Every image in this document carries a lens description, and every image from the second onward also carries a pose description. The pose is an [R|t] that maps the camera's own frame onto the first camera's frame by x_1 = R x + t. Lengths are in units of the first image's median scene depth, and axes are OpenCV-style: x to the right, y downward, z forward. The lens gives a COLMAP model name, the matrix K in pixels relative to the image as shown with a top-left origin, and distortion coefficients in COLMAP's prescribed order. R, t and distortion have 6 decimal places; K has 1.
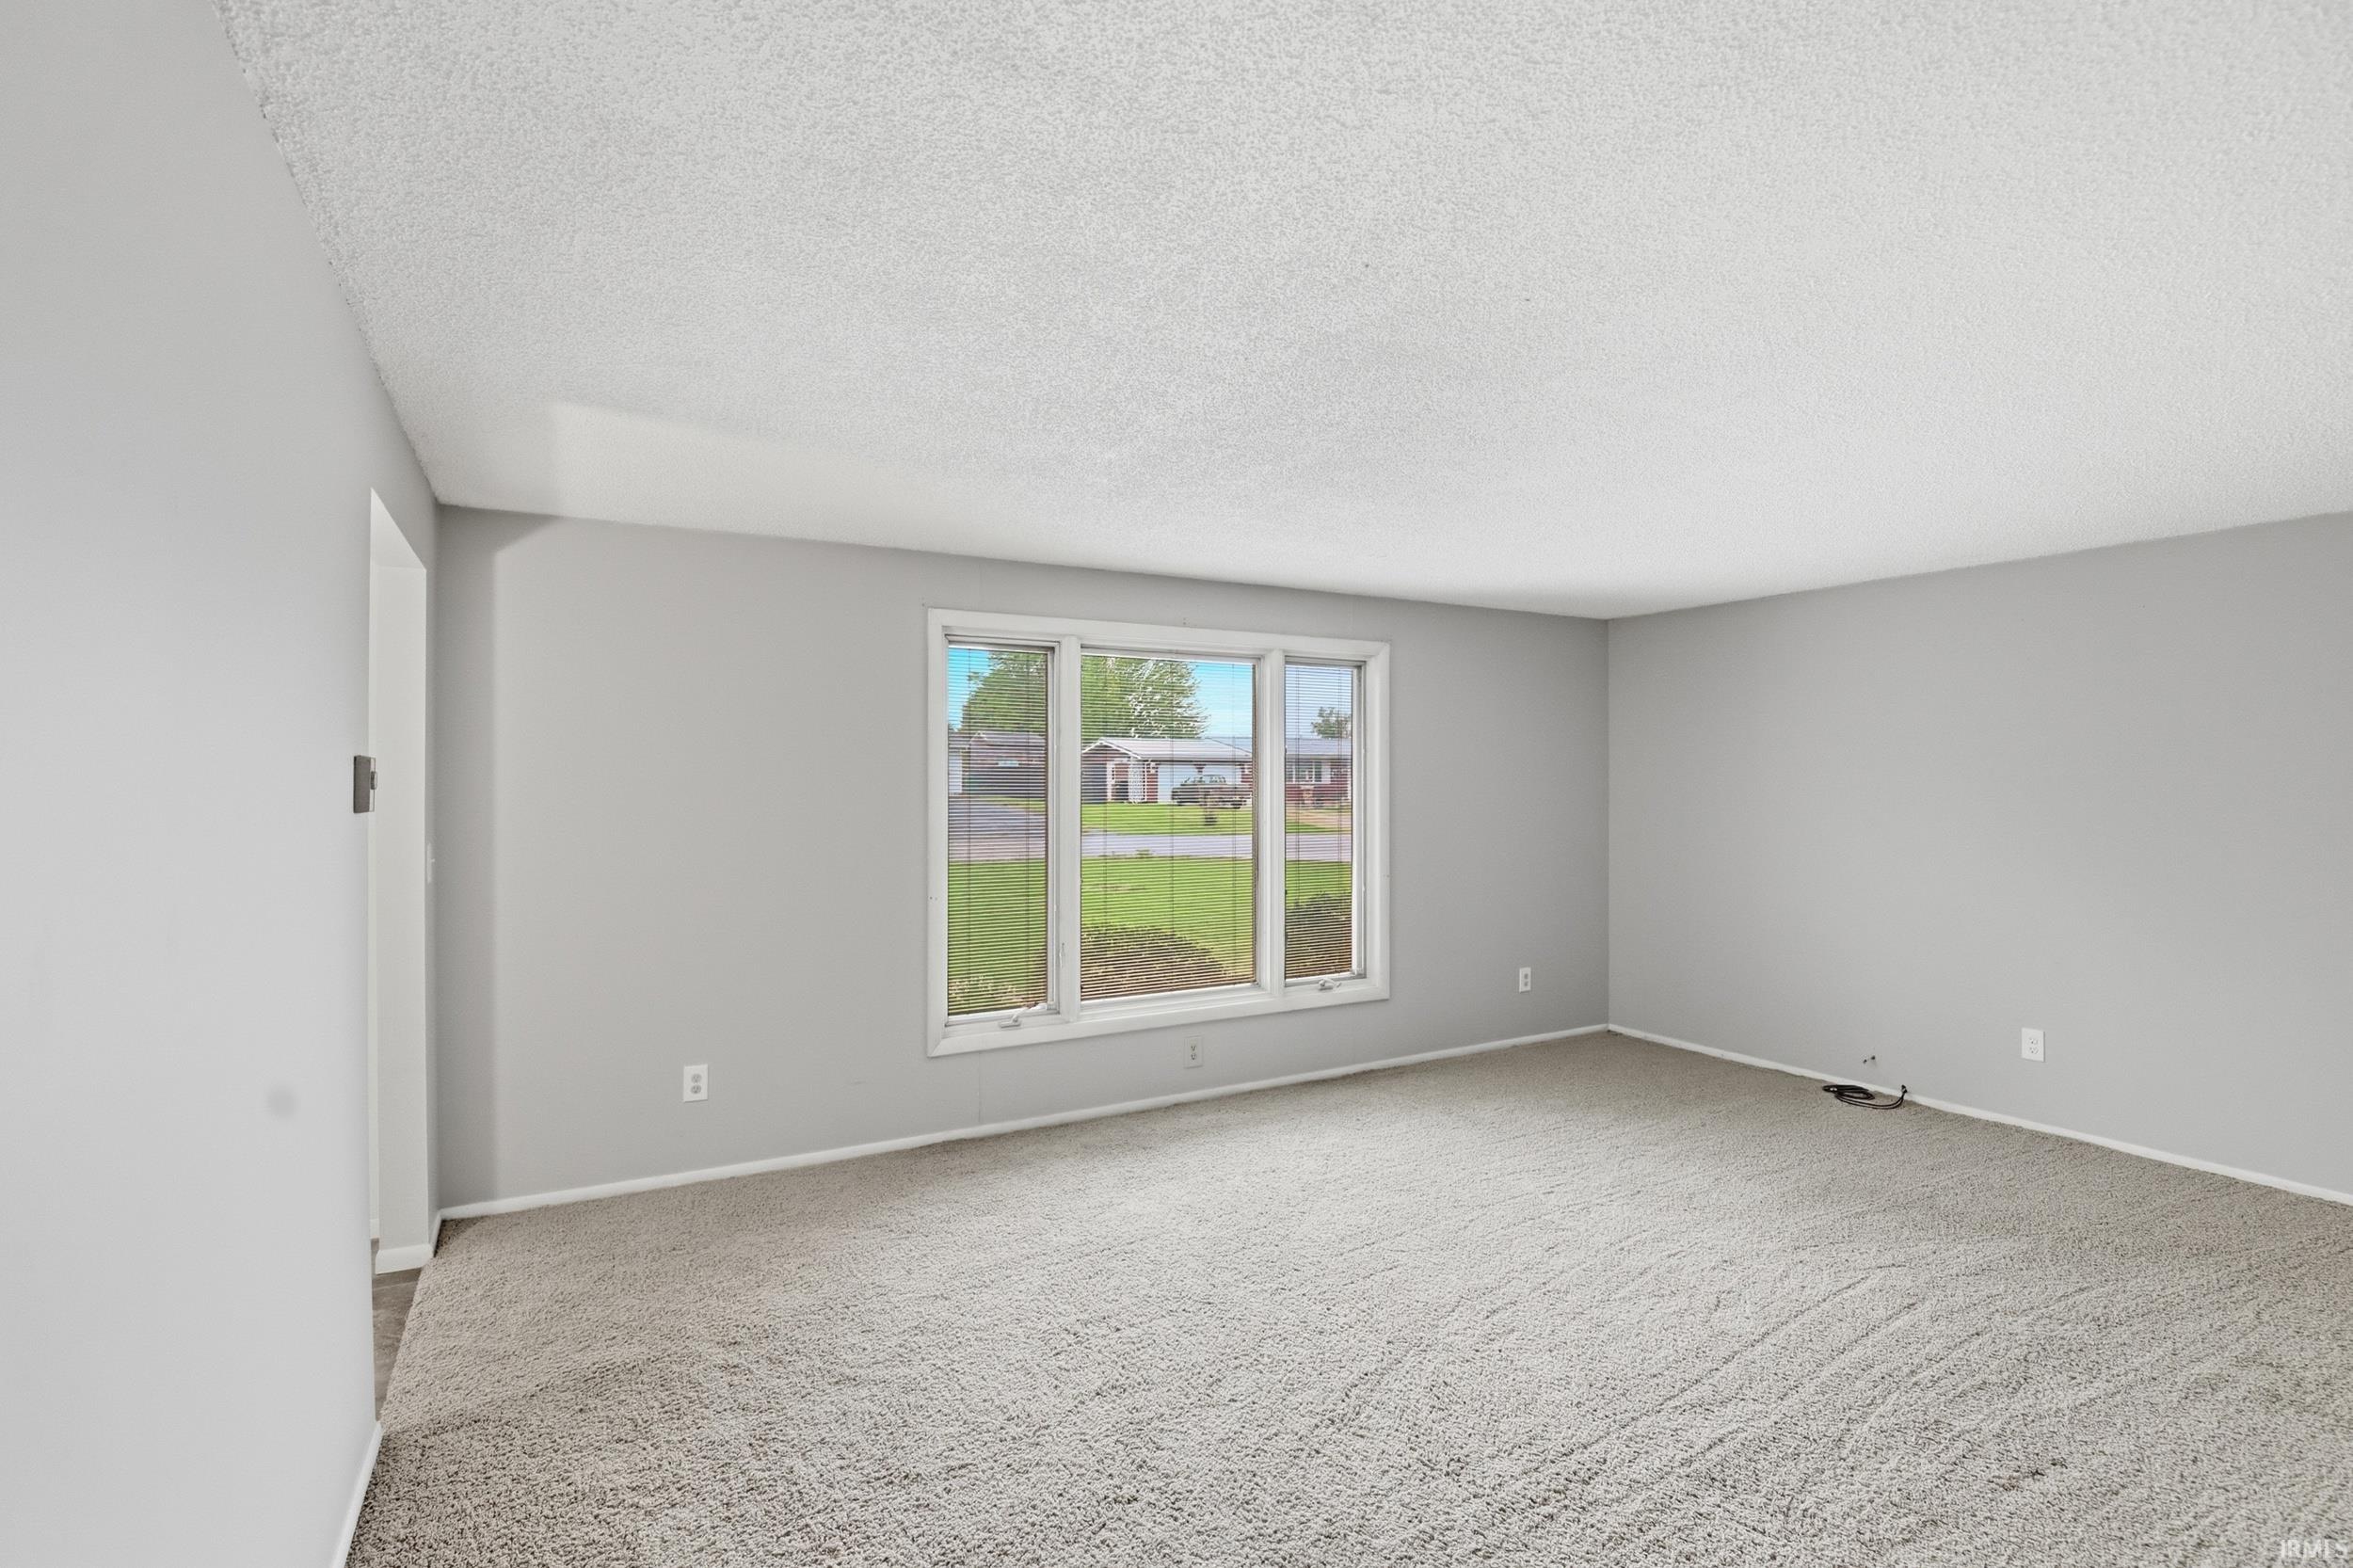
lens RADIAL K [[1089.2, 0, 1182.3], [0, 1089.2, 781.8], [0, 0, 1]] dist [-0.030133, 0.005220]
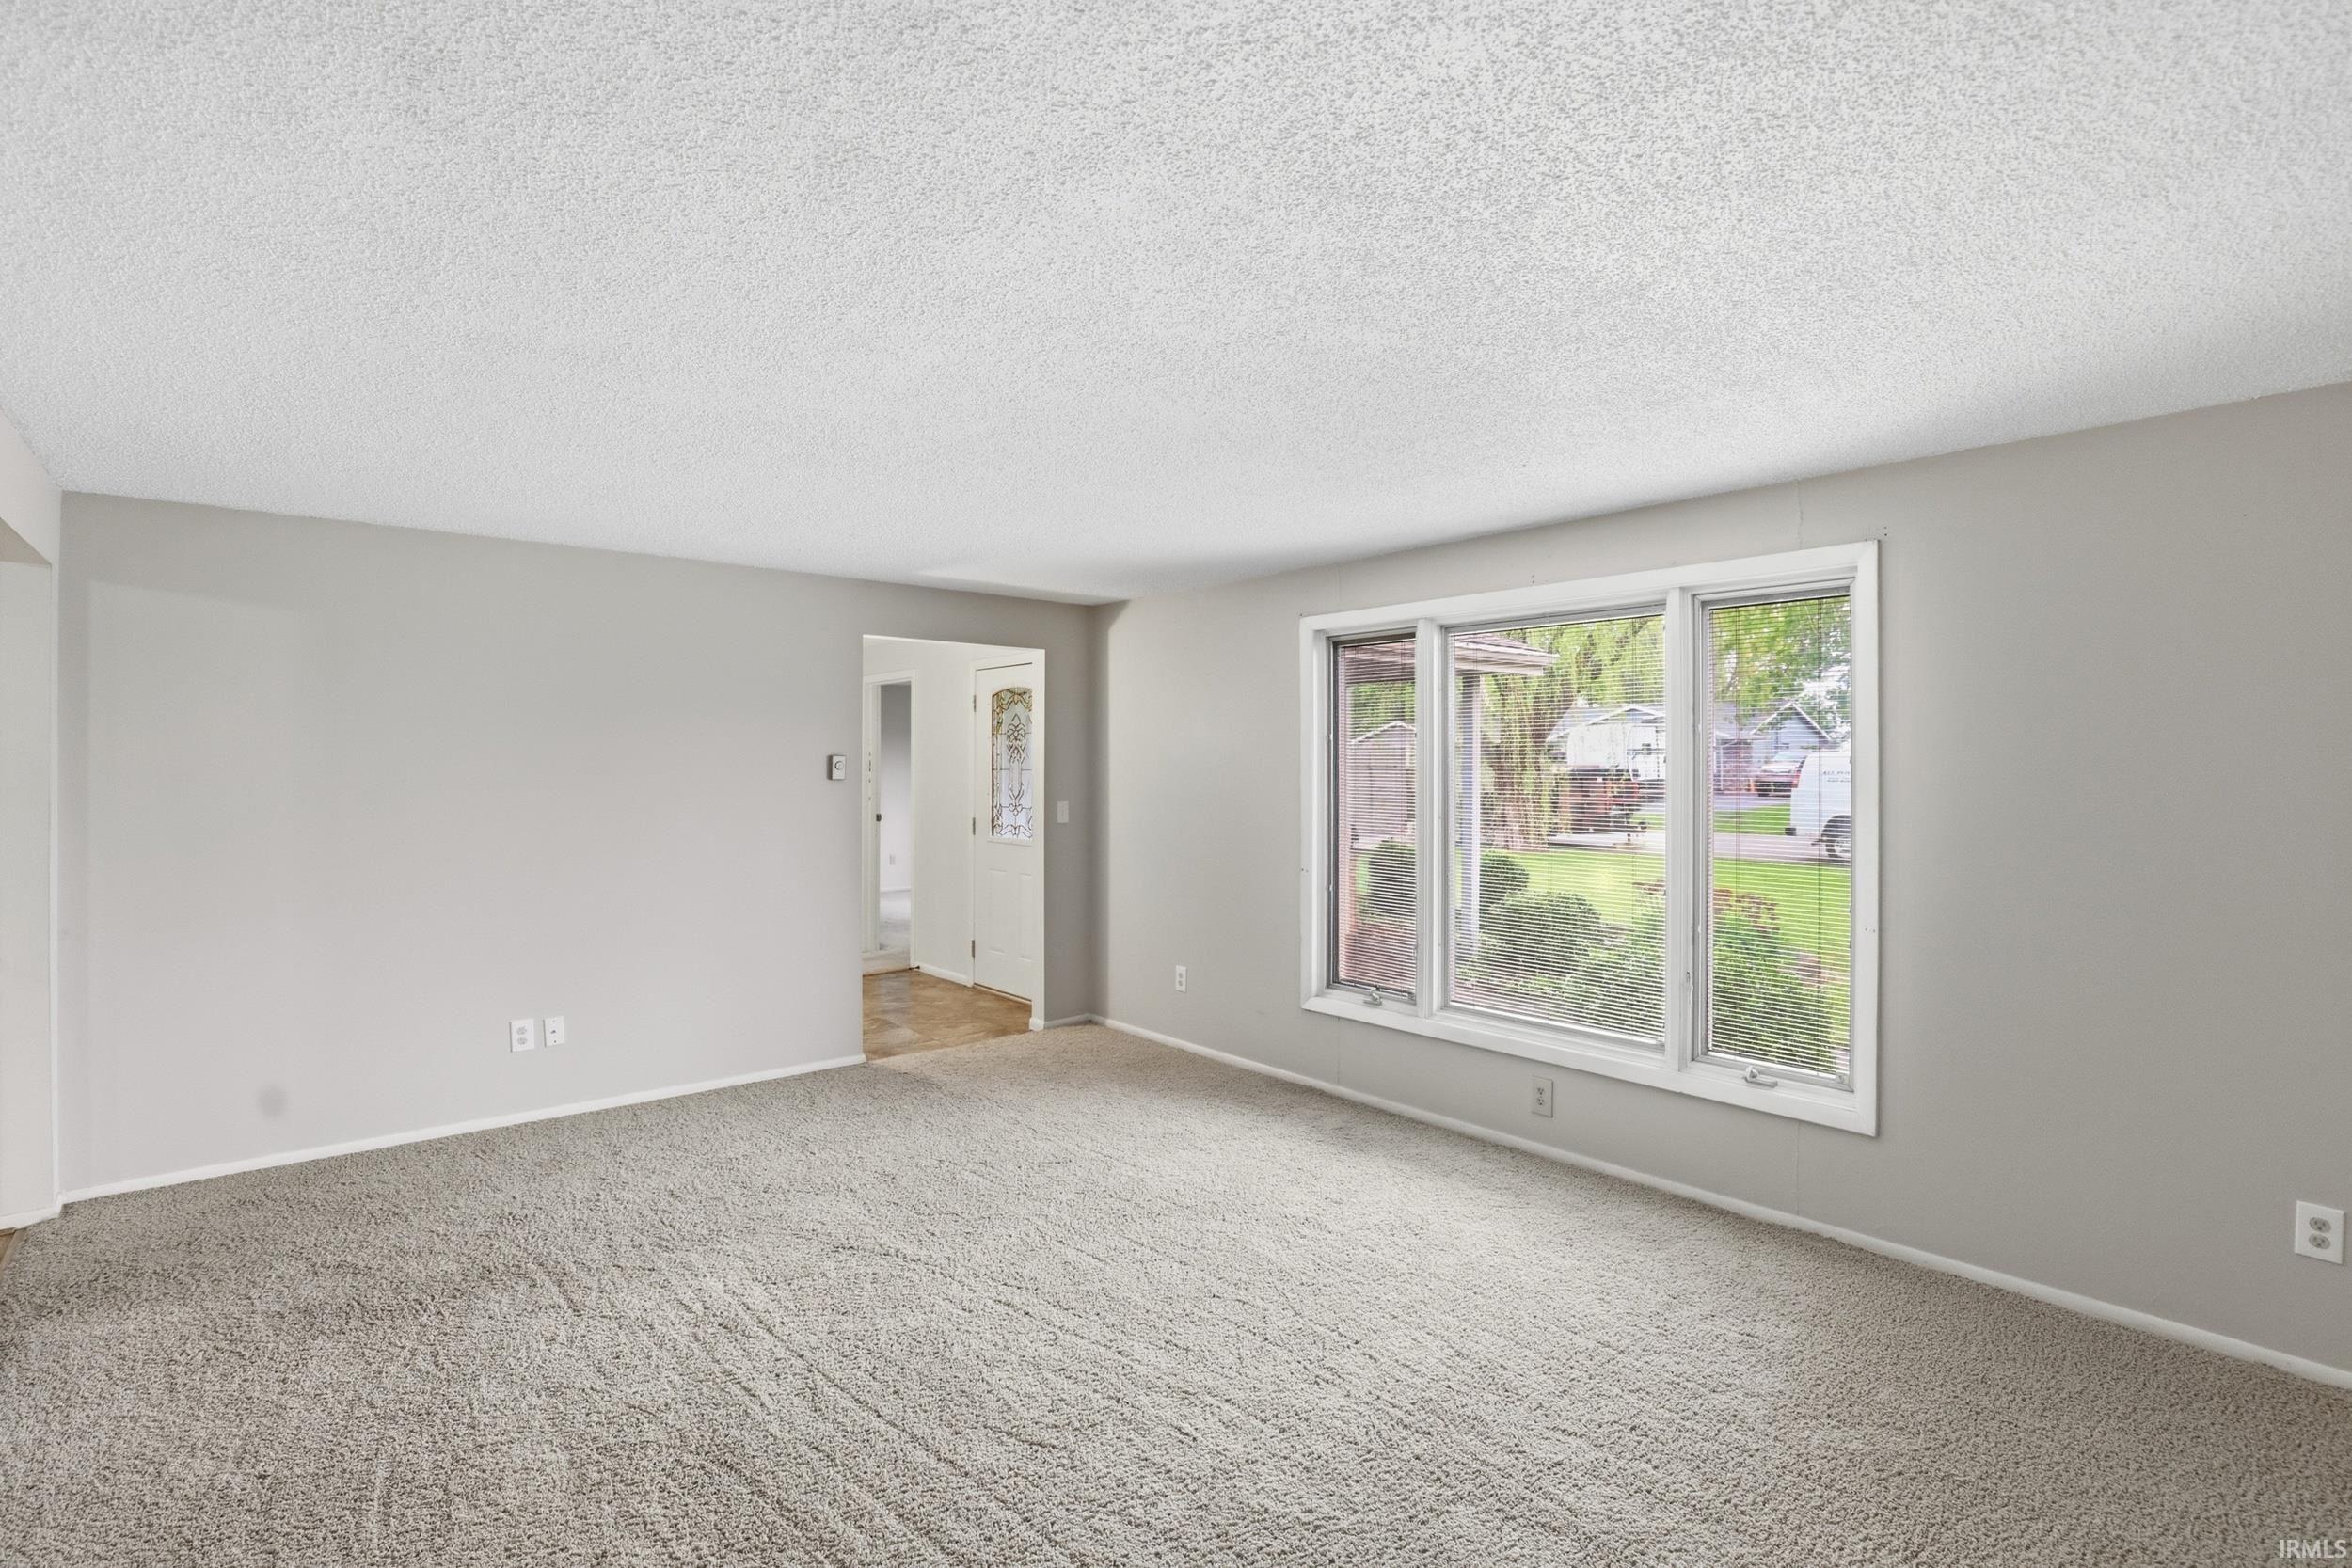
lens RADIAL K [[1088.6, 0, 1185.0], [0, 1088.6, 775.6], [0, 0, 1]] dist [-0.030133, 0.005220]
pose [[0.215114, 0.011733, -0.976518, 0.848664], [-0.005673, 0.999926, 0.010765, -0.004277], [0.976572, 0.003224, 0.215165, 0.622453]]
